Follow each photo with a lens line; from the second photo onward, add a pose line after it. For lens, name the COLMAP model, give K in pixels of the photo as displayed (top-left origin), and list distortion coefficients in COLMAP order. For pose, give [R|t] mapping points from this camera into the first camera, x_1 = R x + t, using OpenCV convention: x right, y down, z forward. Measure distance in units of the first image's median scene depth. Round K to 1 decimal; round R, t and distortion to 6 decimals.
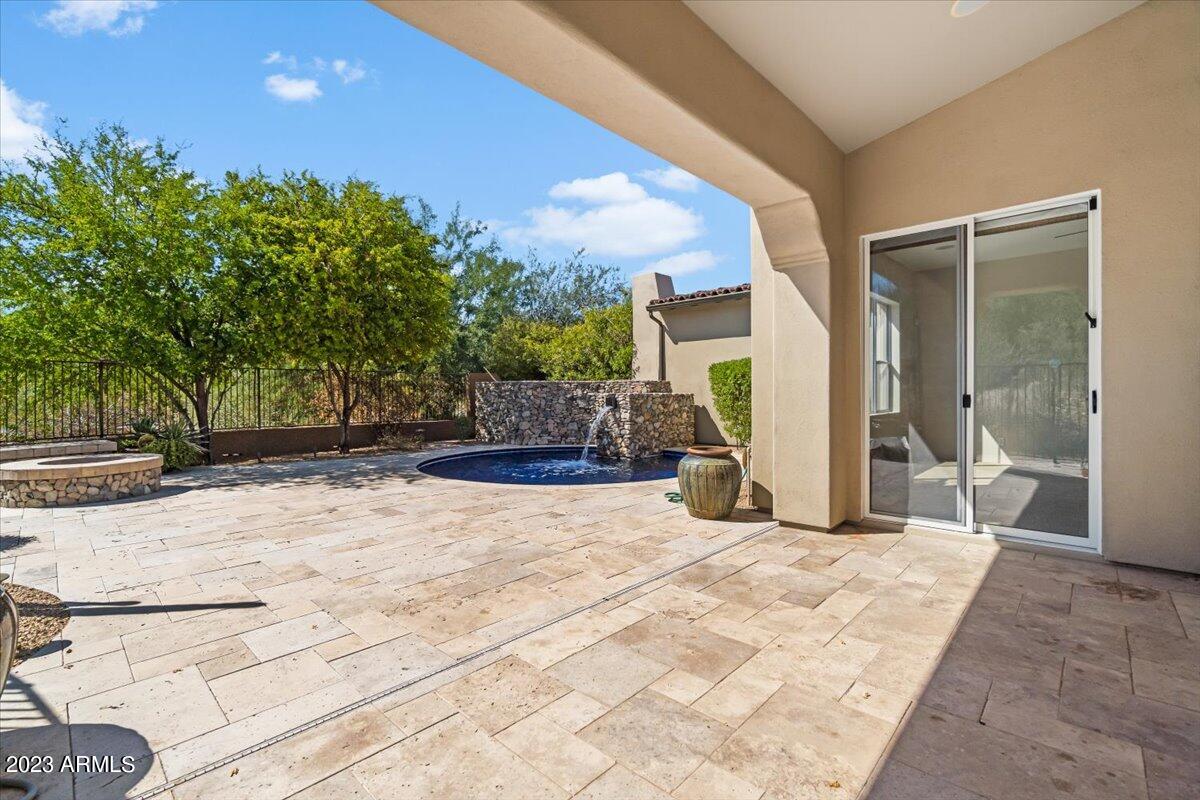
lens RADIAL K [[520.1, 0, 591.1], [0, 520.1, 397.7], [0, 0, 1]] dist [-0.001139, -0.000438]
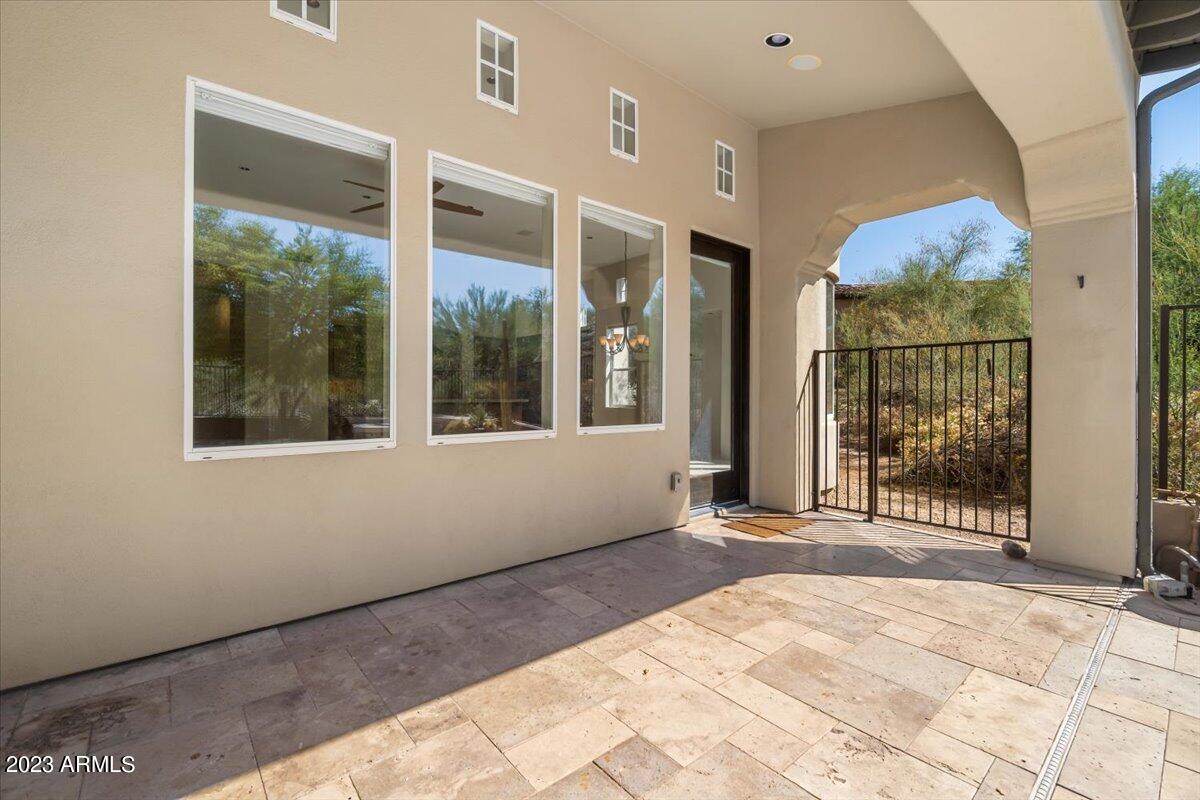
lens RADIAL K [[520.1, 0, 591.1], [0, 520.1, 397.7], [0, 0, 1]] dist [-0.001139, -0.000438]
pose [[-0.994178, 0.000036, 0.107753, 0.478207], [0.001876, 0.999854, 0.016972, -0.006396], [-0.107737, 0.017075, -0.994033, 1.861744]]
